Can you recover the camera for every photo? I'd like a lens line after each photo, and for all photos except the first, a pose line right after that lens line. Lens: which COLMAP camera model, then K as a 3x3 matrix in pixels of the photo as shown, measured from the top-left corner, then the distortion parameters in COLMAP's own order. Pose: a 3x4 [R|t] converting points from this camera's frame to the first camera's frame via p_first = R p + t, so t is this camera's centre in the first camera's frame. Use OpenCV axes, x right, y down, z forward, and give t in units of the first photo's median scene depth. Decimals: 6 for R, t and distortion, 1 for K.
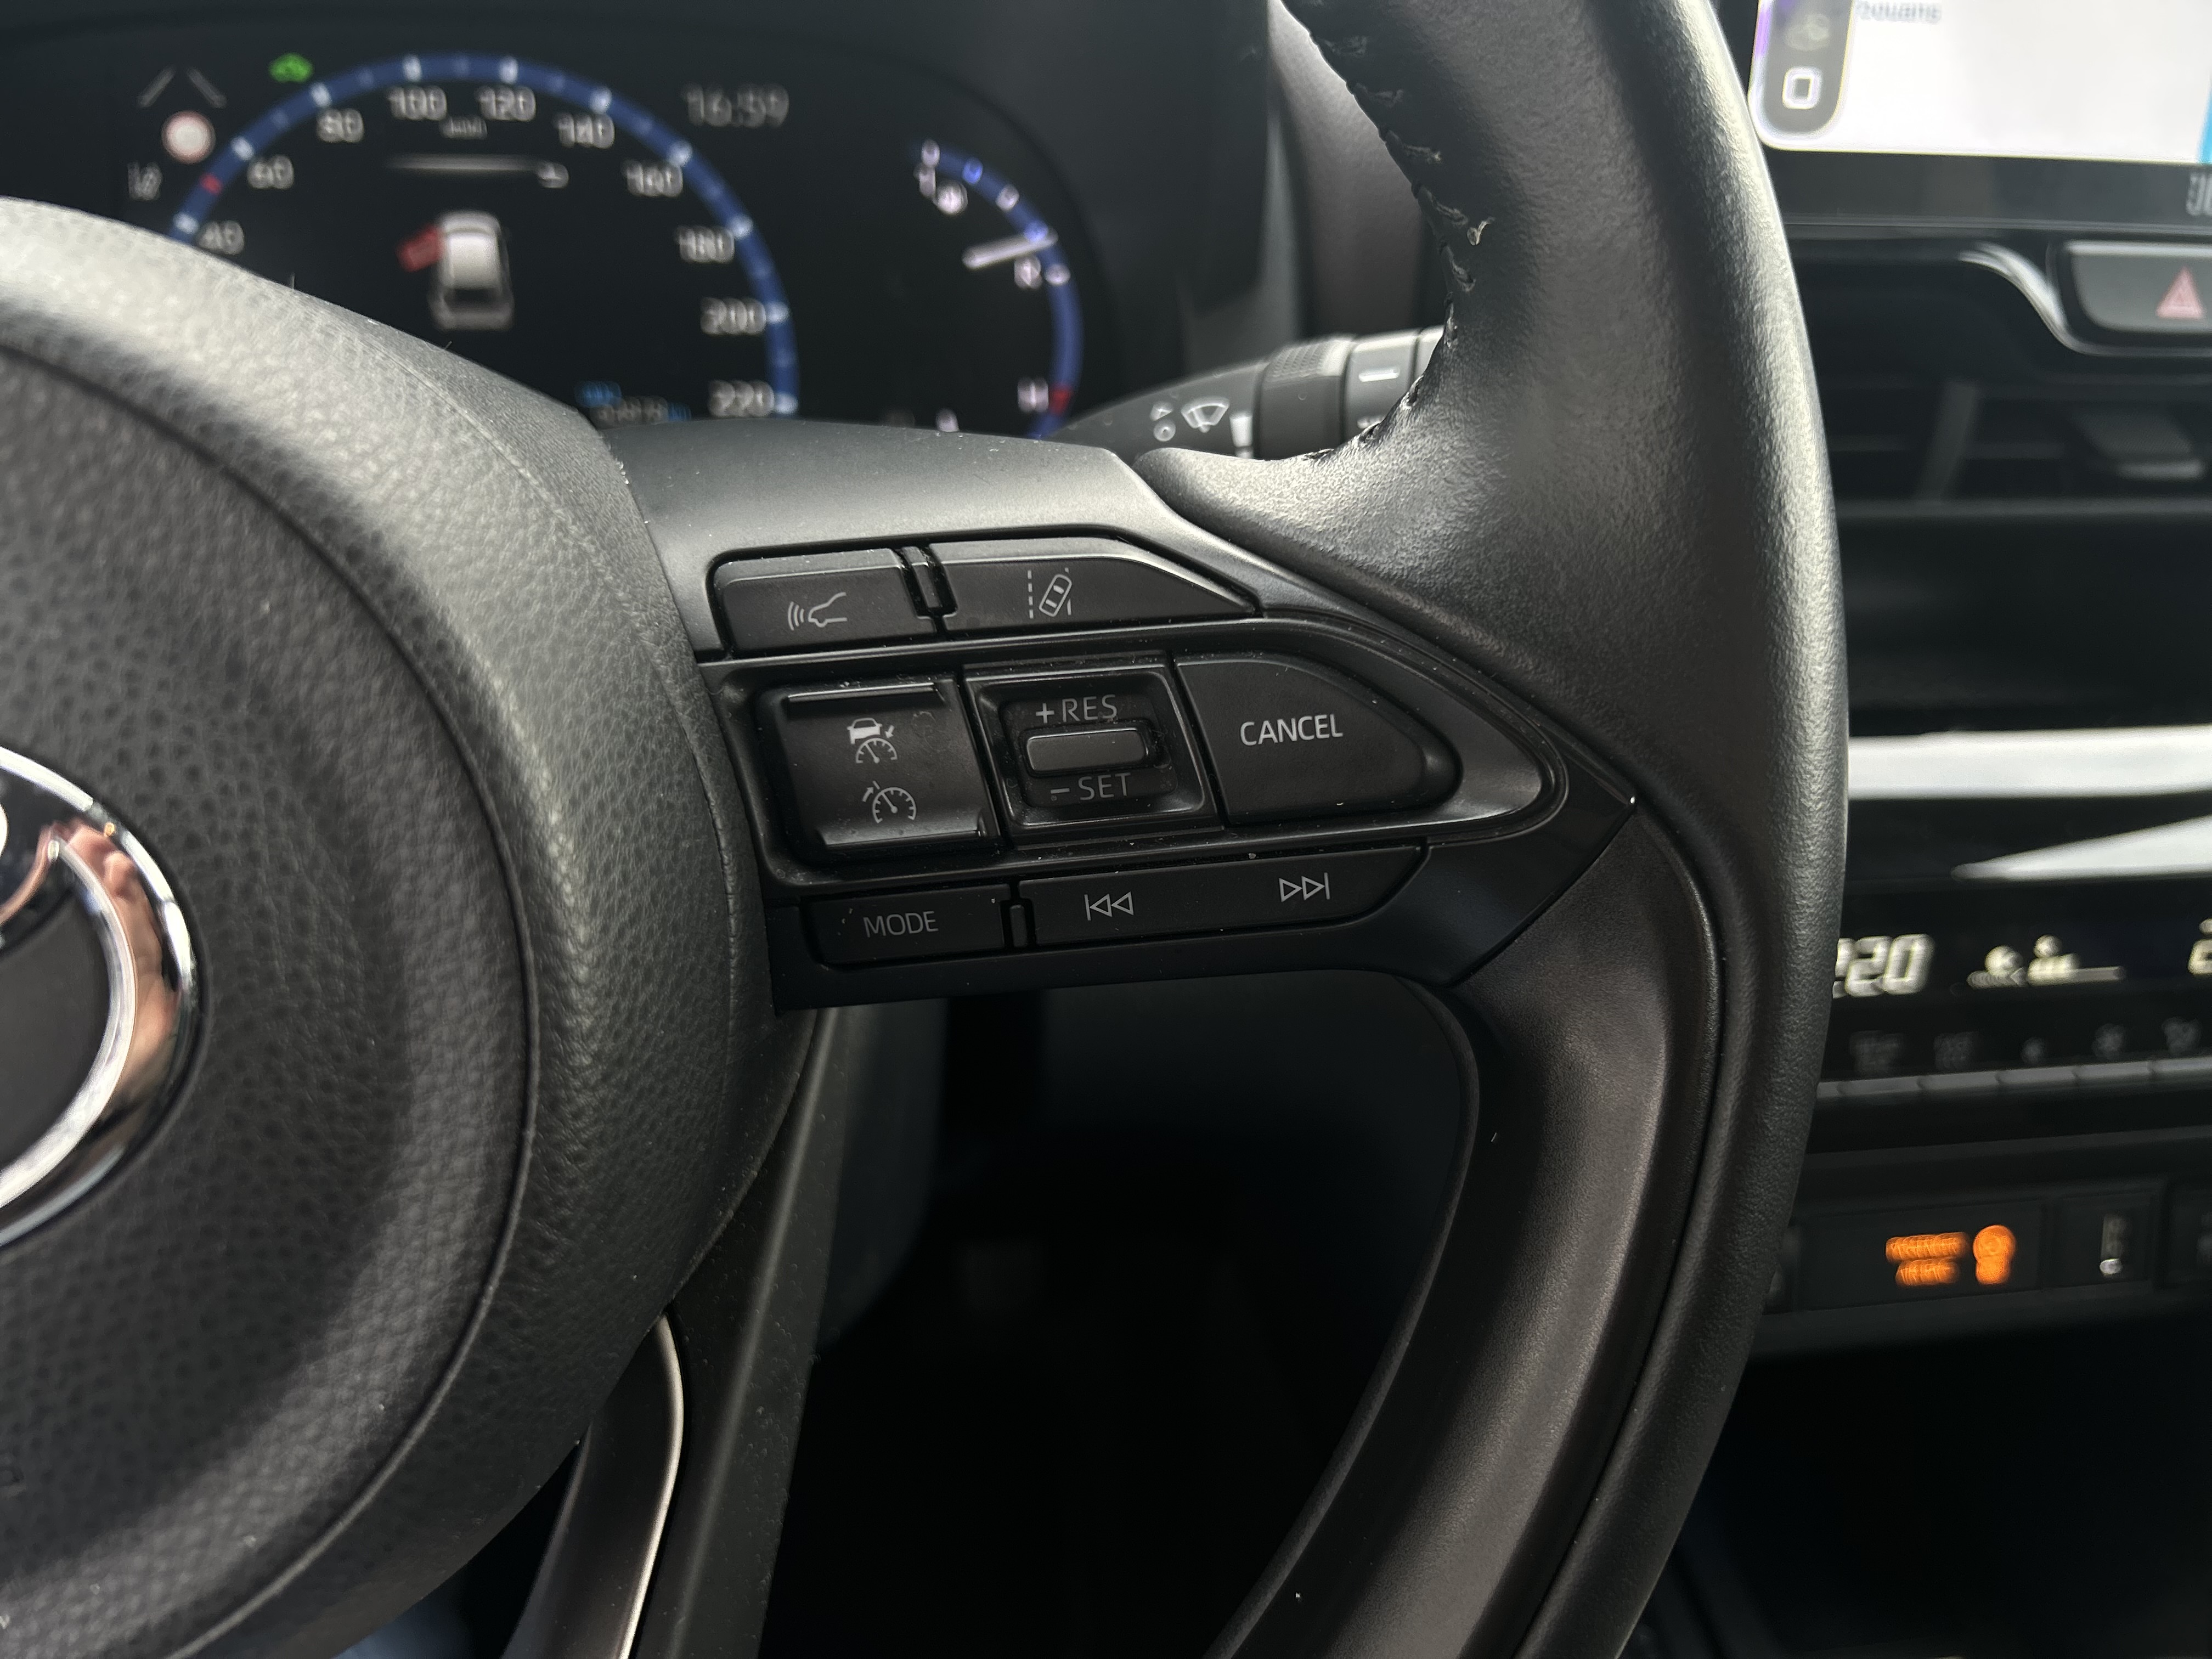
lens RADIAL K [[1667.1, 0, 1092.8], [0, 1667.1, 805.9], [0, 0, 1]] dist [0.067446, -0.101151]
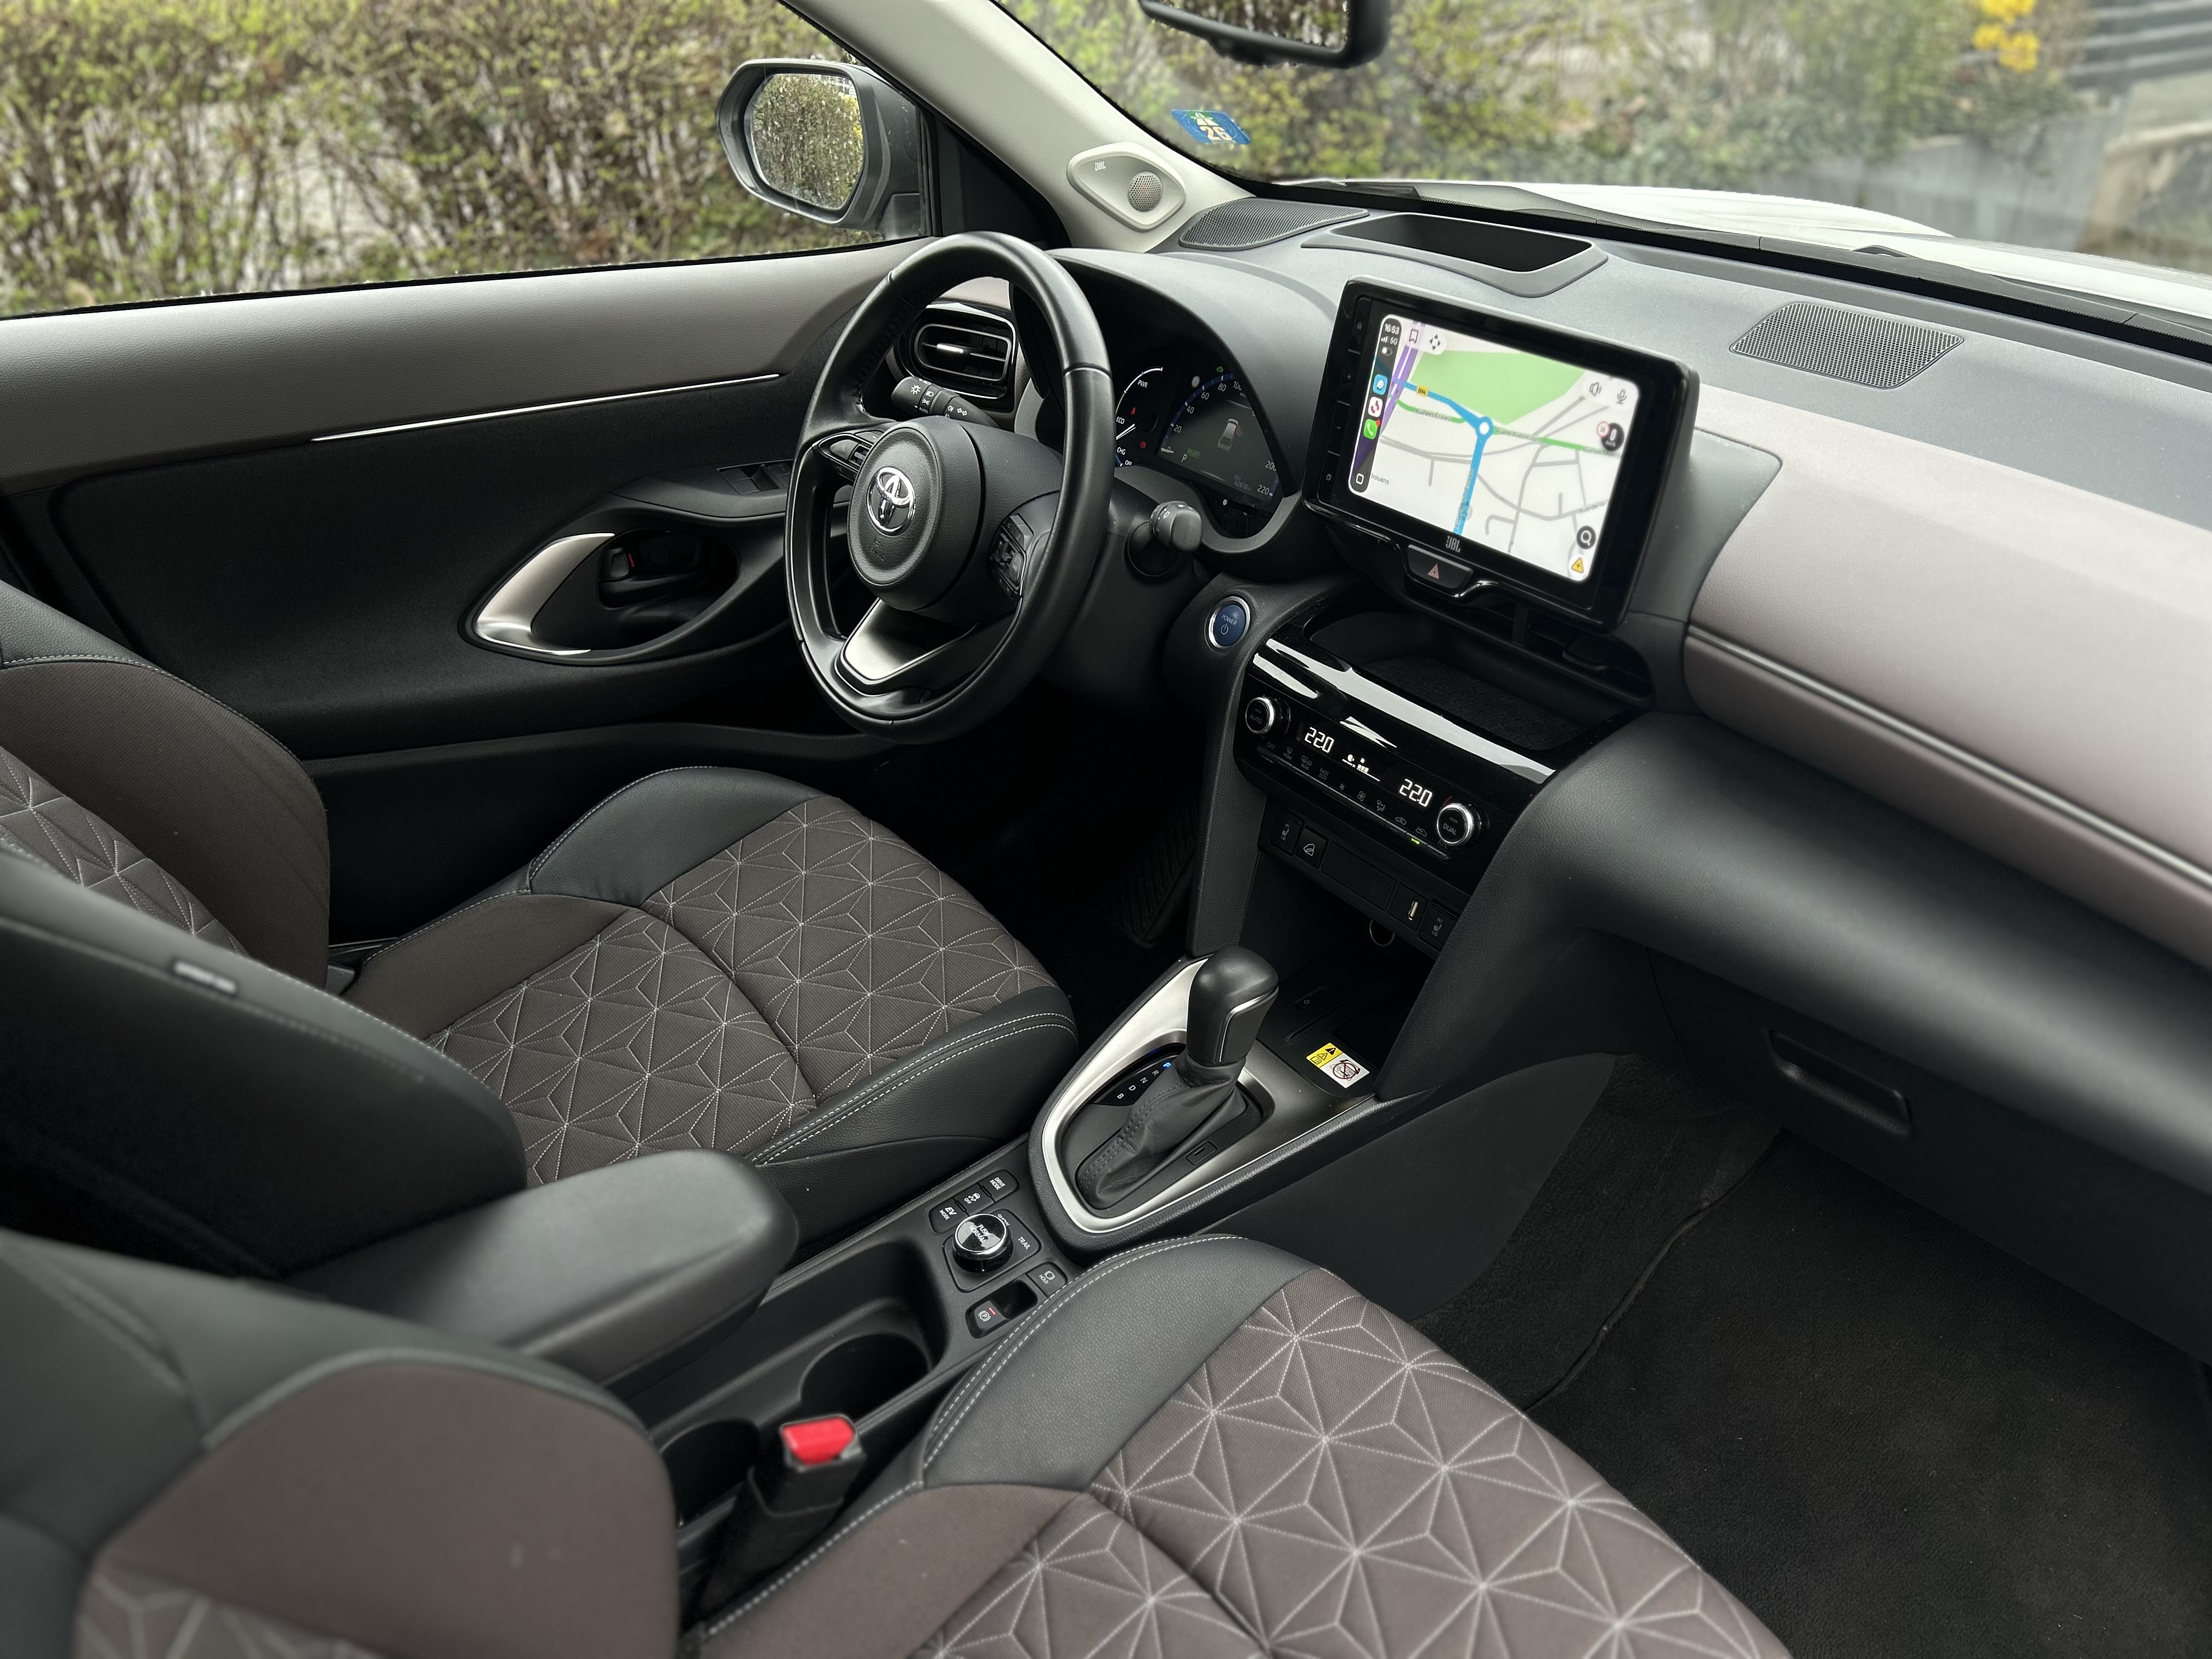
lens RADIAL K [[1667.1, 0, 1088.0], [0, 1667.1, 852.2], [0, 0, 1]] dist [0.067446, -0.101151]
pose [[0.450428, 0.431543, -0.781591, 2.604802], [-0.406465, 0.878559, 0.250837, -0.309625], [0.794921, 0.204706, 0.571135, -1.046488]]
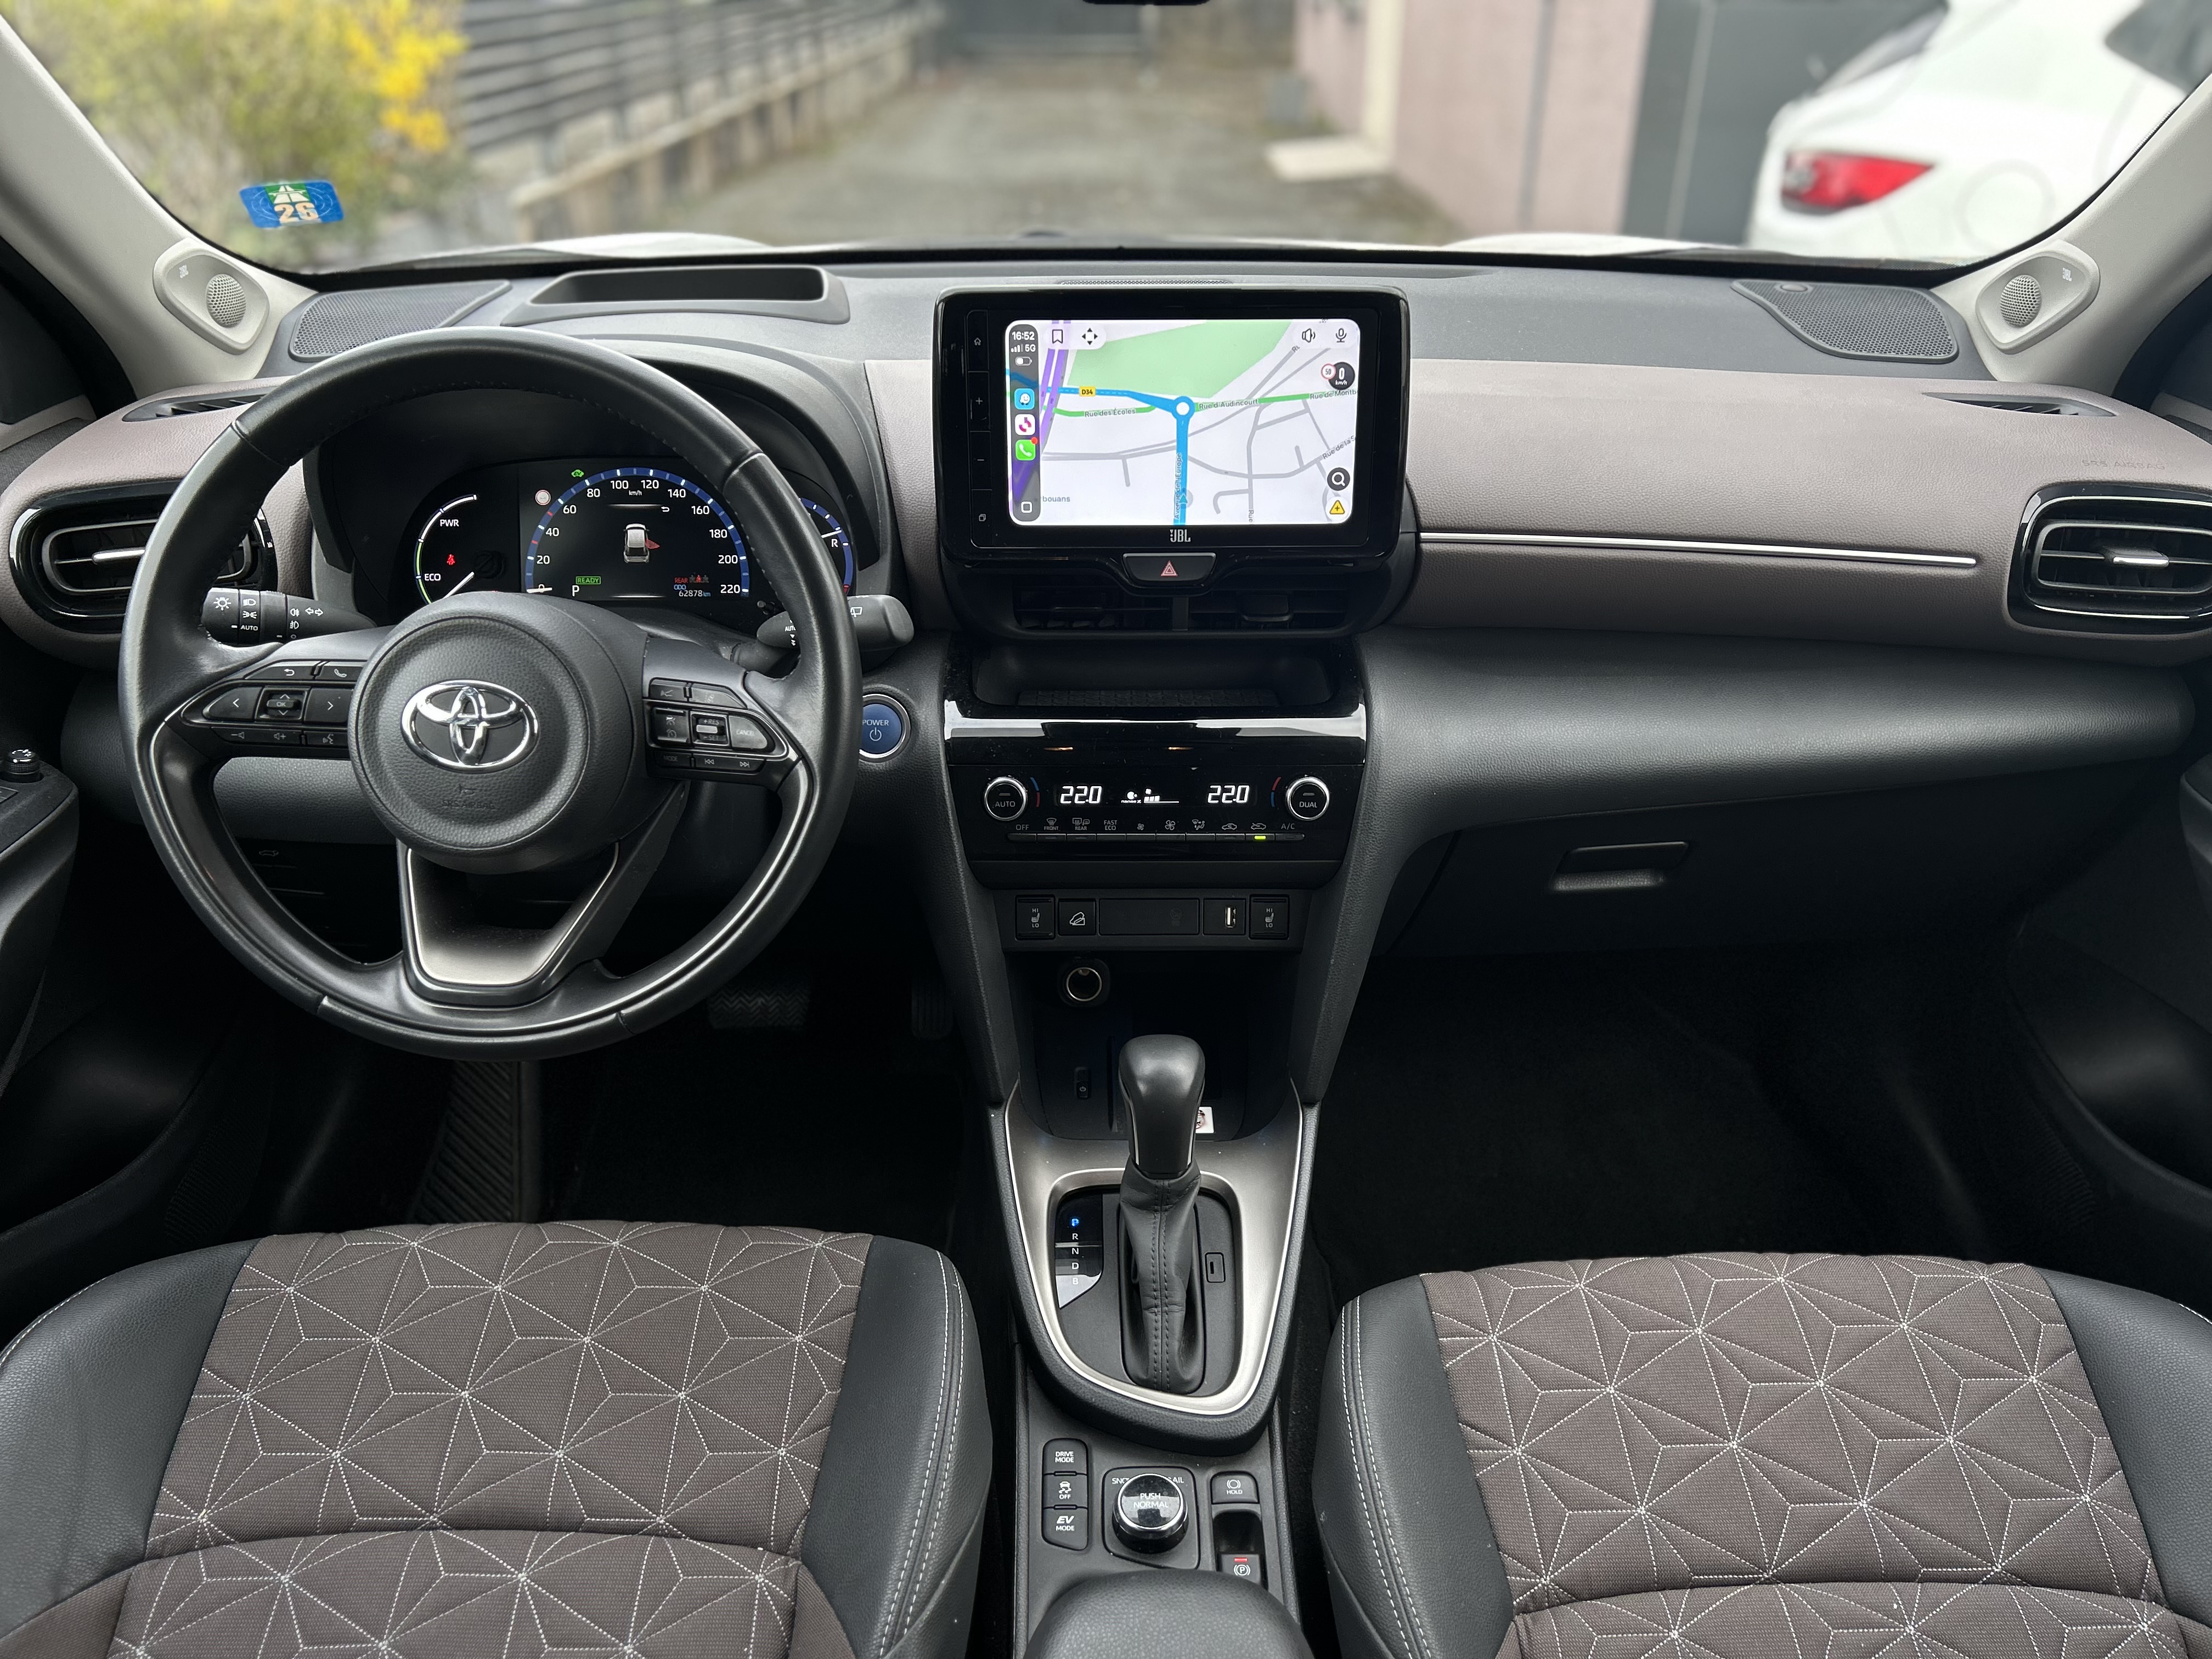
lens RADIAL K [[1667.1, 0, 1110.0], [0, 1667.1, 853.2], [0, 0, 1]] dist [0.067446, -0.101151]
pose [[0.989021, 0.032283, -0.144203, 0.840279], [-0.032971, 0.999453, -0.002379, 0.181885], [0.144048, 0.007107, 0.989545, -1.668046]]
